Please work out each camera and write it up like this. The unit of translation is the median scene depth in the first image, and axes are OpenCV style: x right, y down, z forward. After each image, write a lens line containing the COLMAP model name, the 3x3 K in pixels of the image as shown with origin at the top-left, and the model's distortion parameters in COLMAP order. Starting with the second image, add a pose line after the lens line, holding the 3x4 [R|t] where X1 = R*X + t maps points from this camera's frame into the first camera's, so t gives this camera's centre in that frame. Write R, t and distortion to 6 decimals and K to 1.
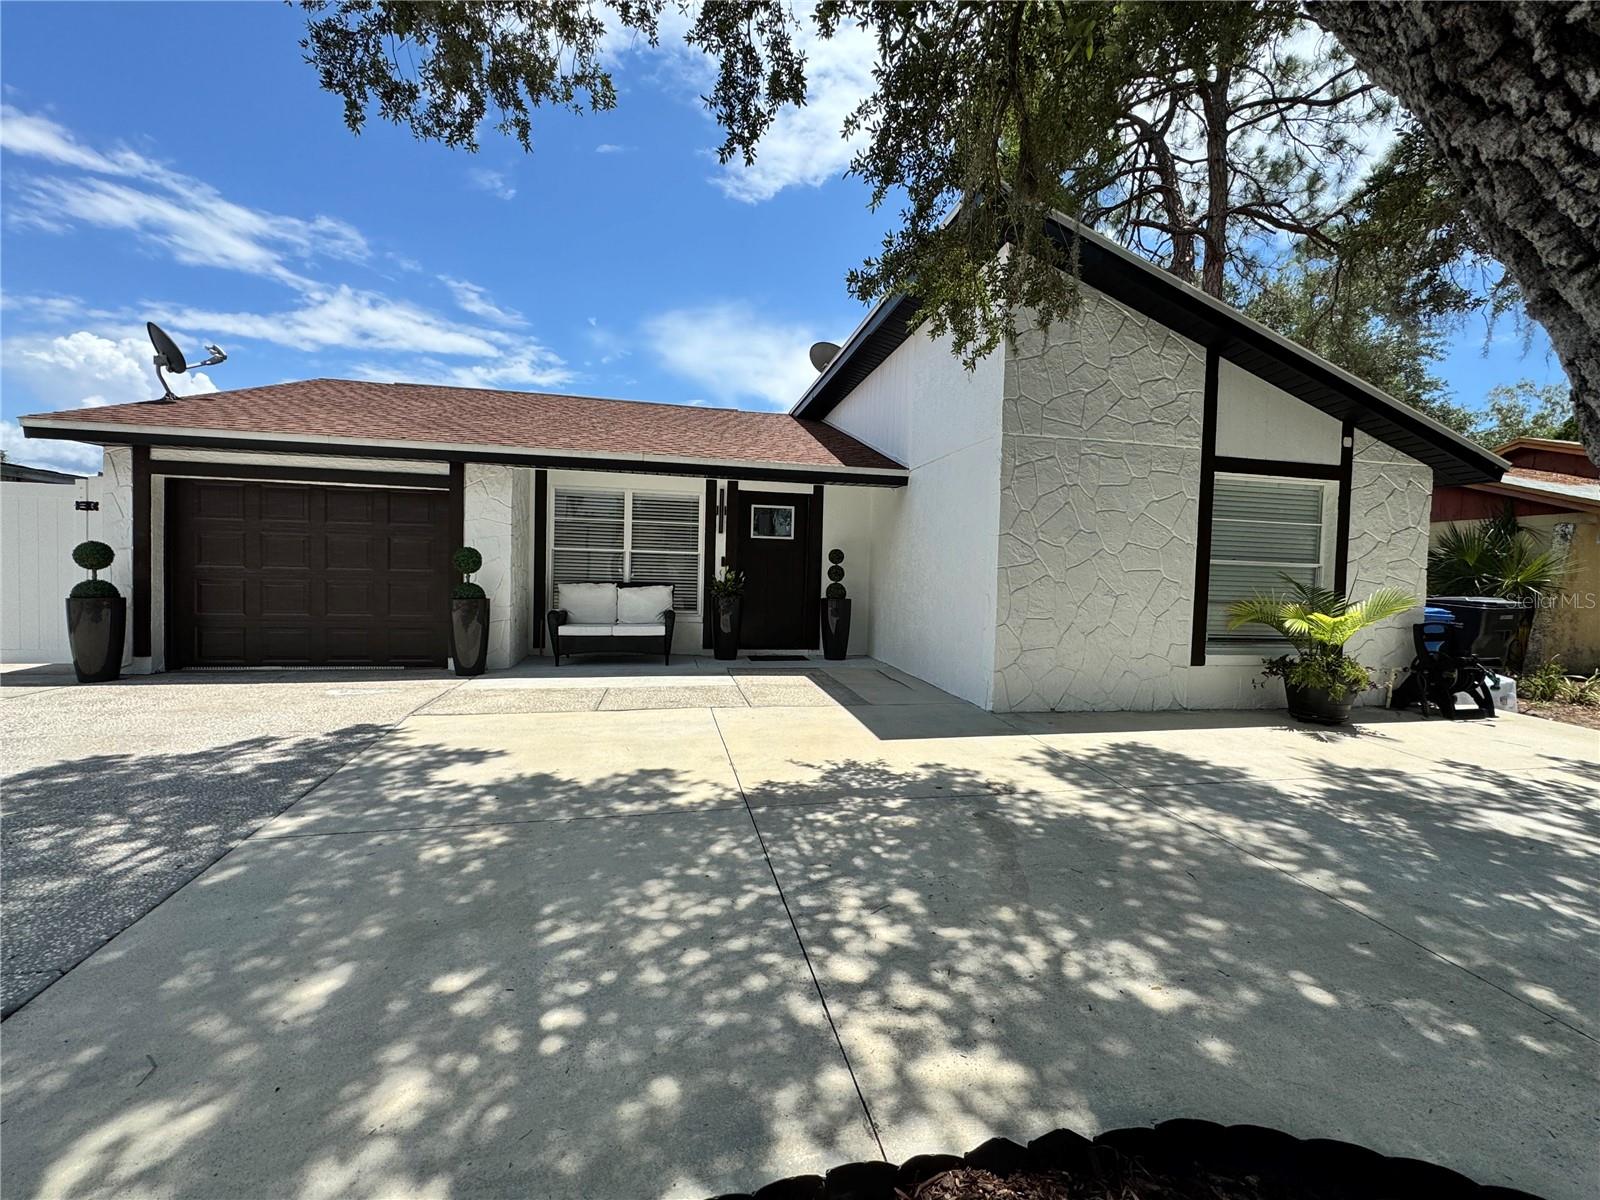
lens RADIAL K [[689.7, 0, 795.3], [0, 689.7, 602.9], [0, 0, 1]] dist [-0.005427, 0.001017]
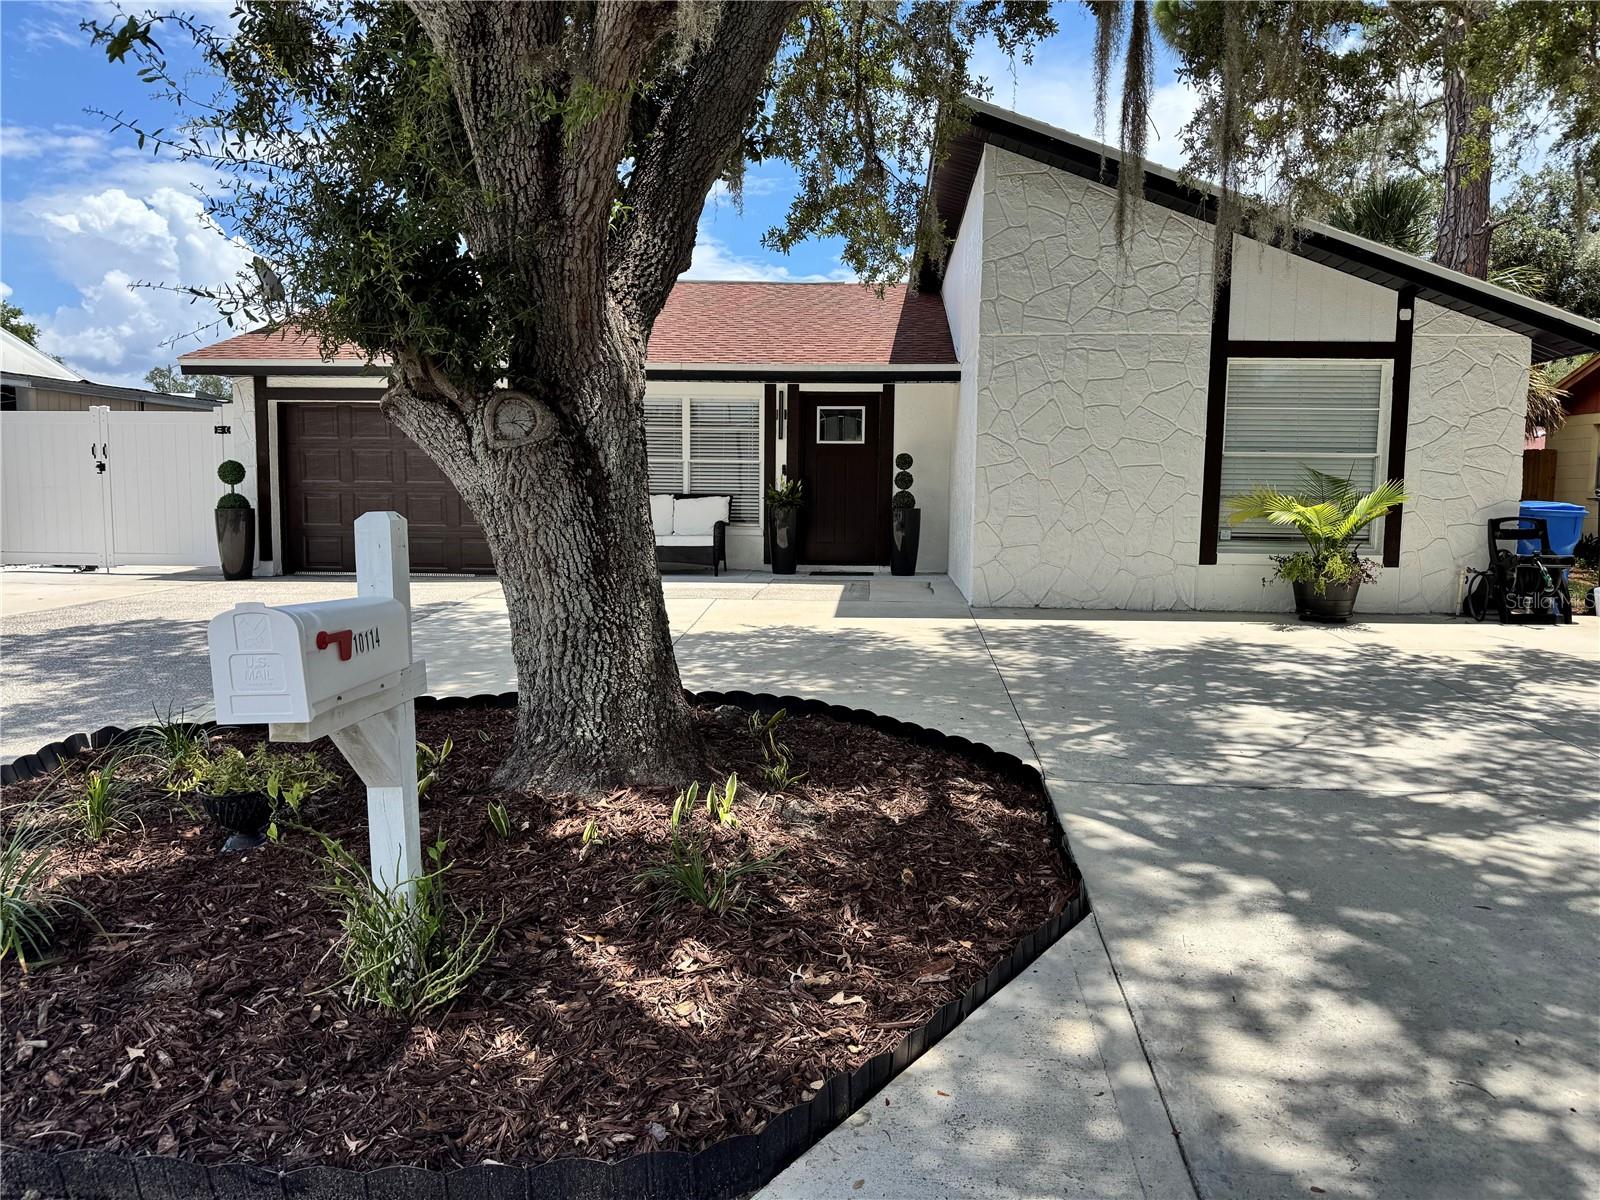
lens RADIAL K [[1133.6, 0, 808.1], [0, 1133.6, 610.0], [0, 0, 1]] dist [0.054886, -0.065075]
pose [[0.965009, 0.010544, -0.262004, 0.442409], [0.002733, 0.998733, 0.050257, 0.069134], [0.262201, -0.049215, 0.963757, -0.633511]]
